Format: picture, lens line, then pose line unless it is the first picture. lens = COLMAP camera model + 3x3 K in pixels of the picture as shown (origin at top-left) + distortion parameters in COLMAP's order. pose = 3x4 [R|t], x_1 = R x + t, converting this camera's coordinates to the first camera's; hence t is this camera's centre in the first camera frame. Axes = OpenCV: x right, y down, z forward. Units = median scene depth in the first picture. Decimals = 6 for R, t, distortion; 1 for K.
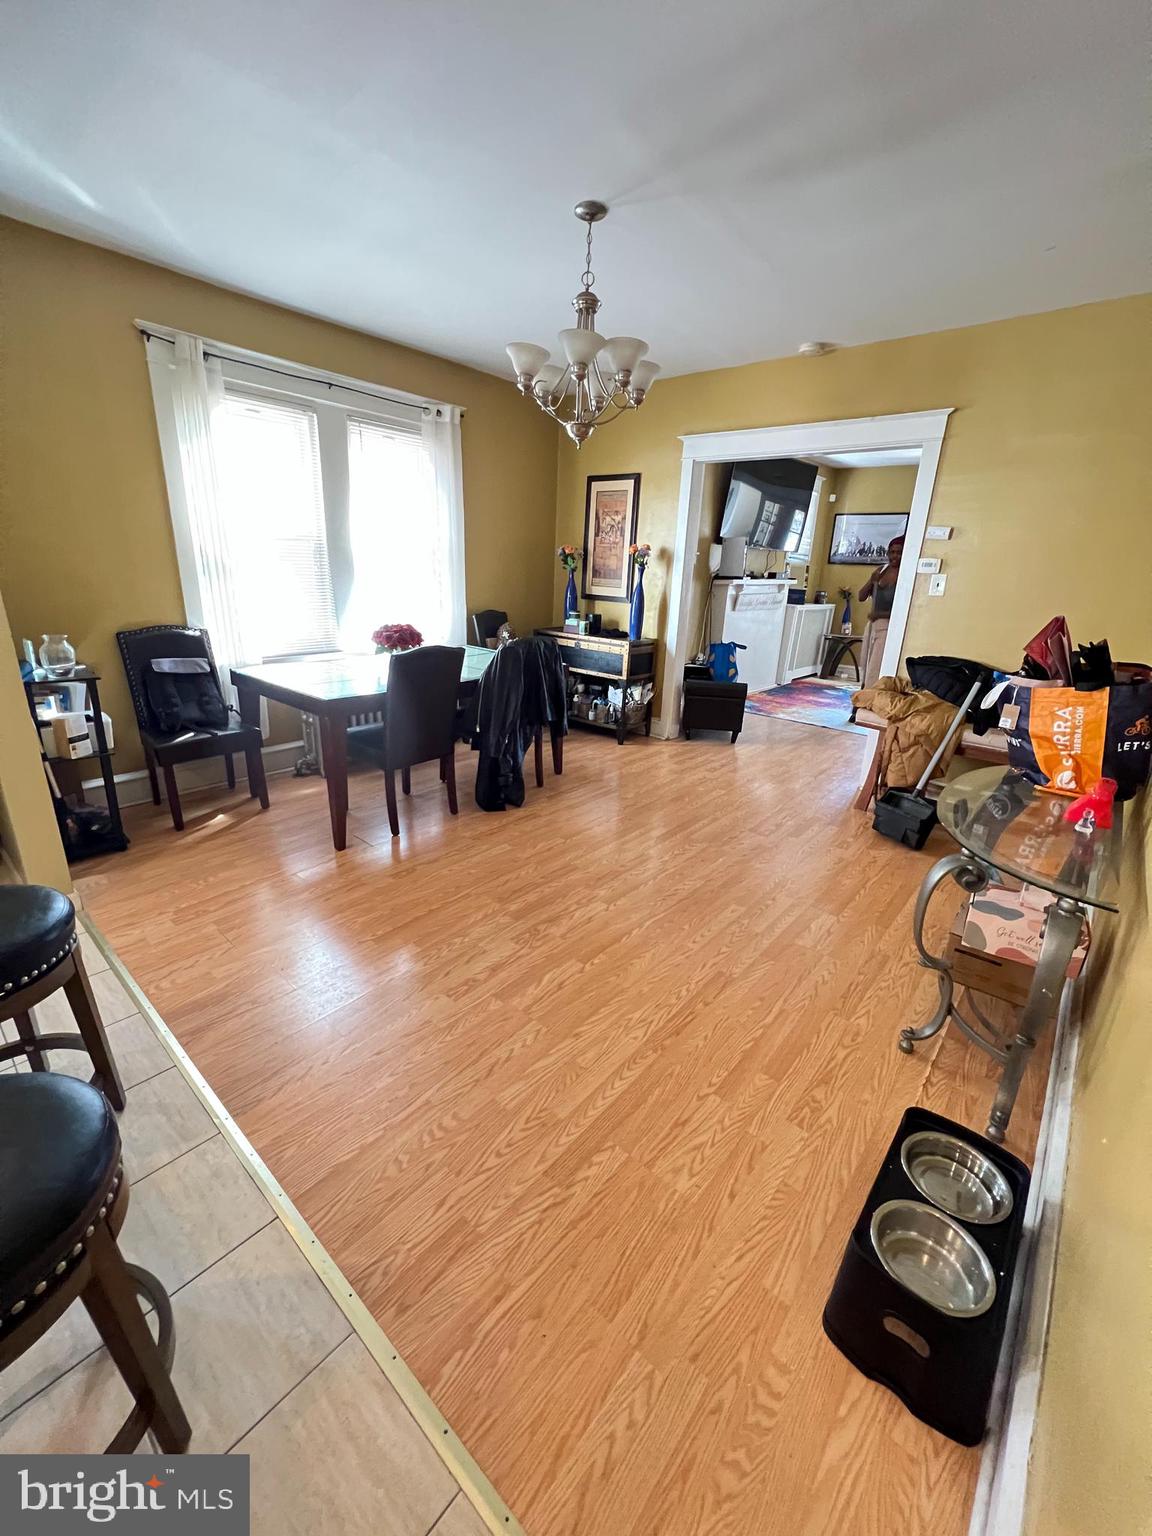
lens RADIAL K [[615.4, 0, 576.0], [0, 615.4, 768.0], [0, 0, 1]] dist [-0.002319, 0.000062]
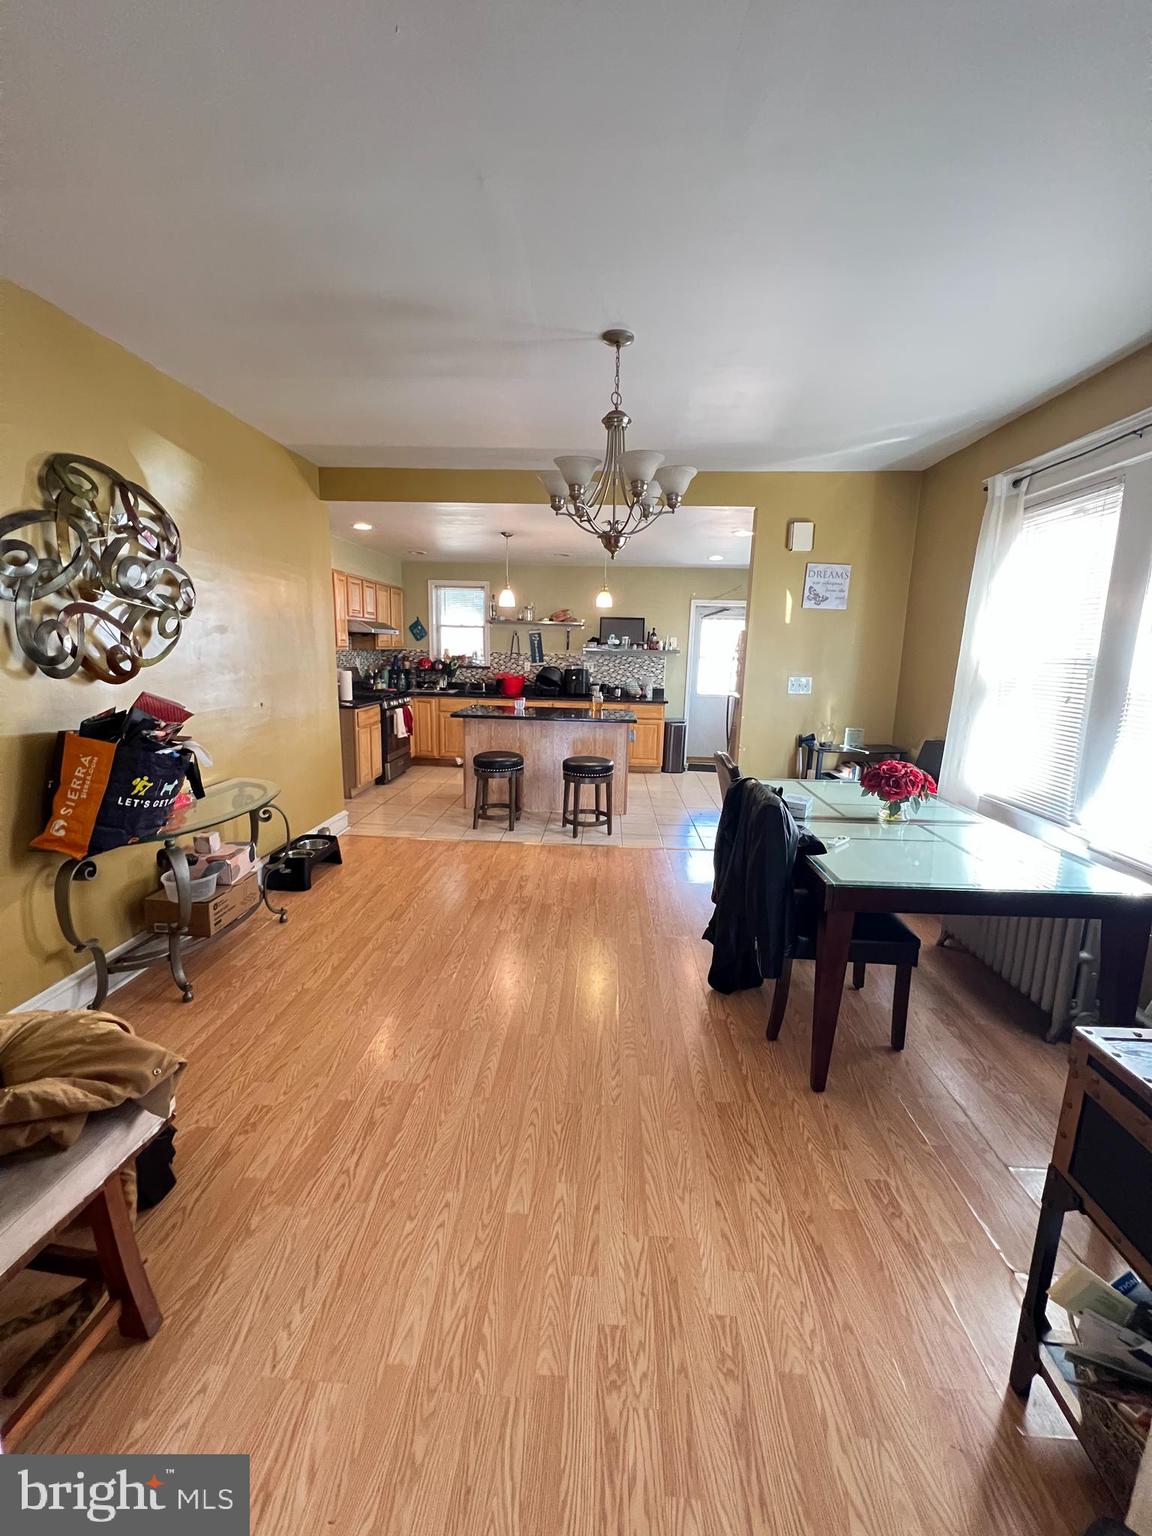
lens RADIAL K [[615.4, 0, 576.0], [0, 615.4, 768.0], [0, 0, 1]] dist [-0.002319, 0.000062]
pose [[-0.789656, 0.063087, -0.610298, 0.795040], [-0.243126, 0.881097, 0.405657, -0.721179], [0.563323, 0.468709, -0.680426, 2.120387]]
